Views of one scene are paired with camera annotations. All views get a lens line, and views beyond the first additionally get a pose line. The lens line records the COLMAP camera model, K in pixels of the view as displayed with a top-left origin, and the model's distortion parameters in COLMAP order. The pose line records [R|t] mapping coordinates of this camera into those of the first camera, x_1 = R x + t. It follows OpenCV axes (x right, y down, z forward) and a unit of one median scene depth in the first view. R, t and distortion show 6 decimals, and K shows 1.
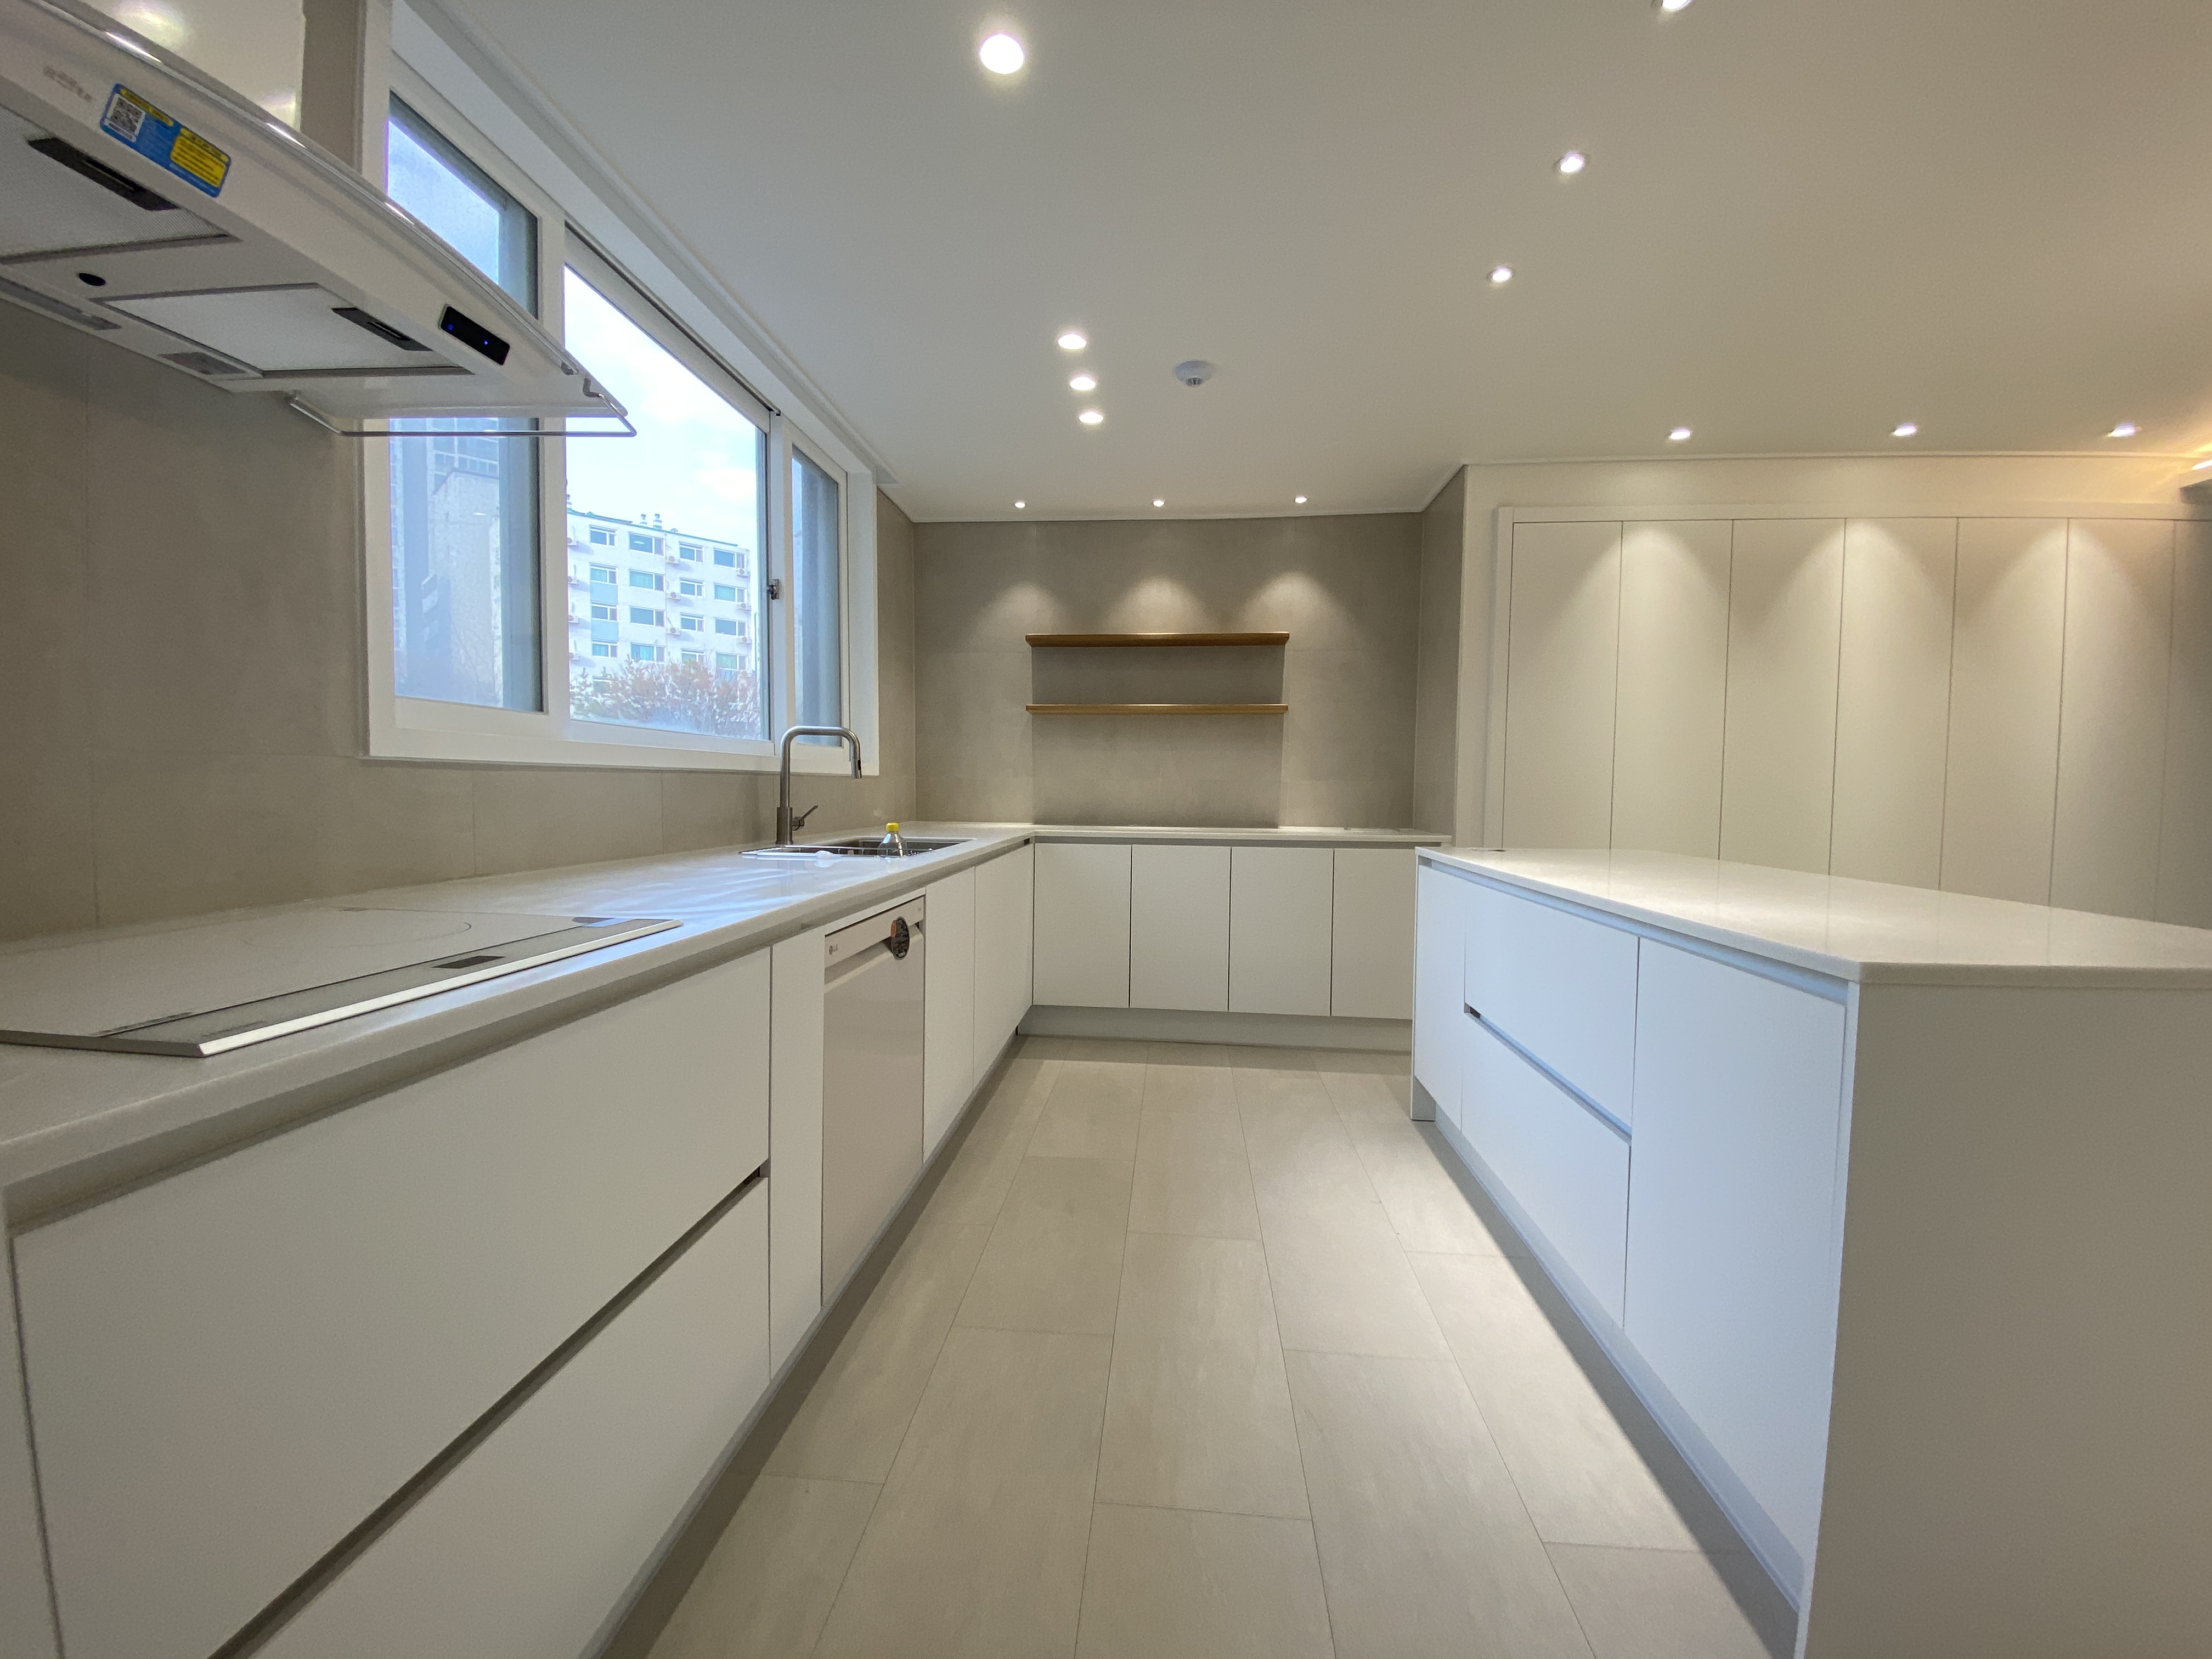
lens RADIAL K [[895.2, 0, 1092.0], [0, 895.2, 825.5], [0, 0, 1]] dist [0.046323, -0.030529]
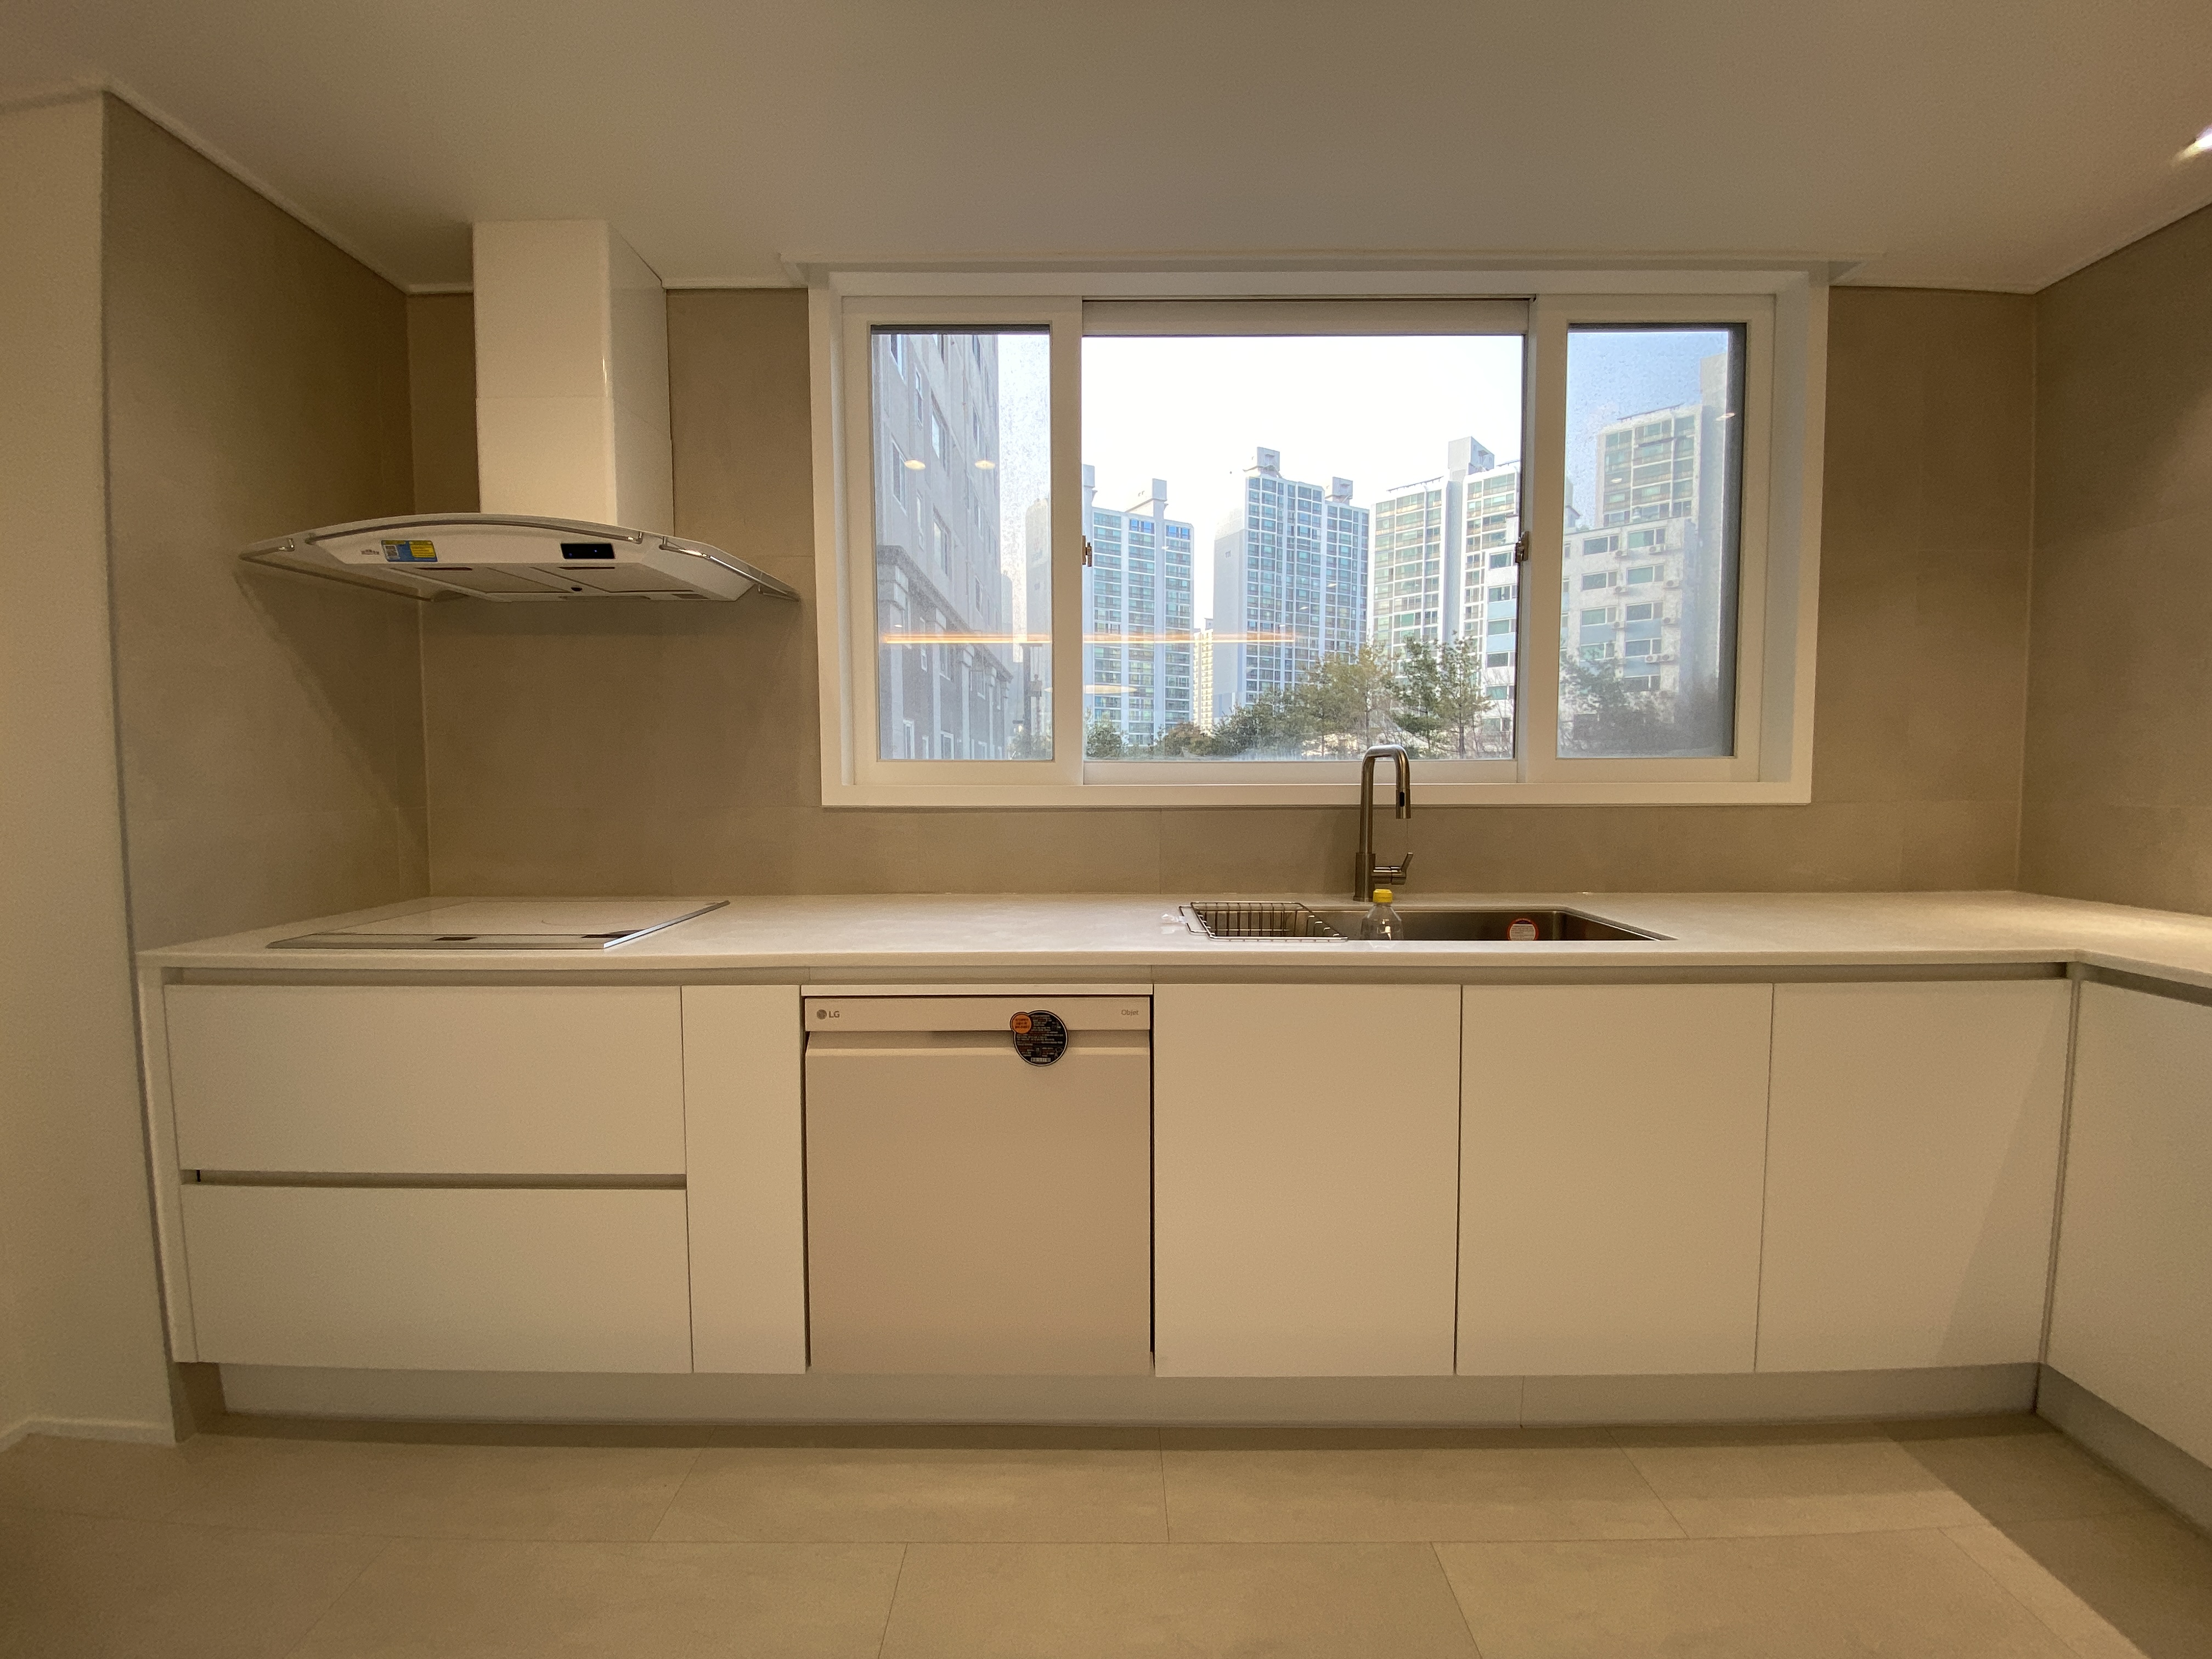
lens RADIAL K [[895.2, 0, 1092.0], [0, 895.2, 825.5], [0, 0, 1]] dist [0.046323, -0.030529]
pose [[0.093593, 0.040403, -0.994790, 0.297677], [-0.039710, 0.998533, 0.036819, -0.046333], [0.994818, 0.036057, 0.095060, 0.519629]]
